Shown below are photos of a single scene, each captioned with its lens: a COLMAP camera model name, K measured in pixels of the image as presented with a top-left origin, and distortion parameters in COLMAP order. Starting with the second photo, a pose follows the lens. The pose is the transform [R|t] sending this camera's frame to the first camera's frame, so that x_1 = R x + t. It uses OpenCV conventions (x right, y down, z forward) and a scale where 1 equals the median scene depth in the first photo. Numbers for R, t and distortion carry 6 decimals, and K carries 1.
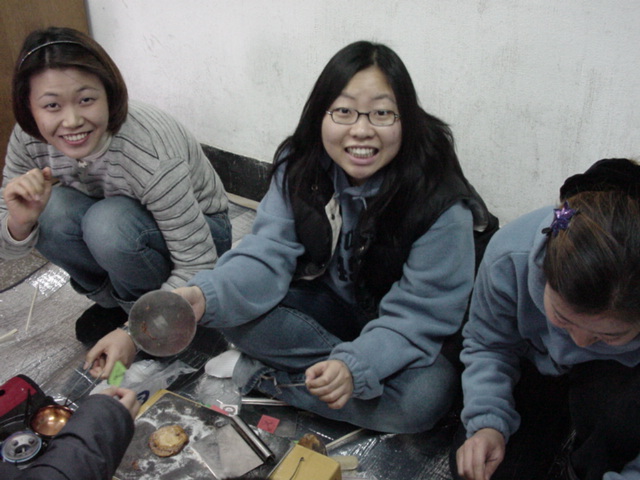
lens RADIAL K [[861.0, 0, 320.0], [0, 861.0, 240.0], [0, 0, 1]] dist [-0.097215, 0.080332]
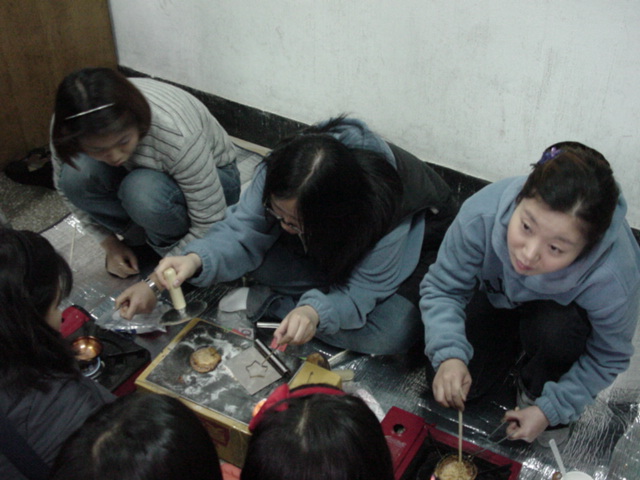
lens RADIAL K [[861.0, 0, 320.0], [0, 861.0, 240.0], [0, 0, 1]] dist [-0.097215, 0.080332]
pose [[0.999753, -0.003276, 0.022003, -0.033070], [0.000796, 0.993735, 0.111759, -0.080231], [-0.022231, -0.111714, 0.993492, -0.238075]]
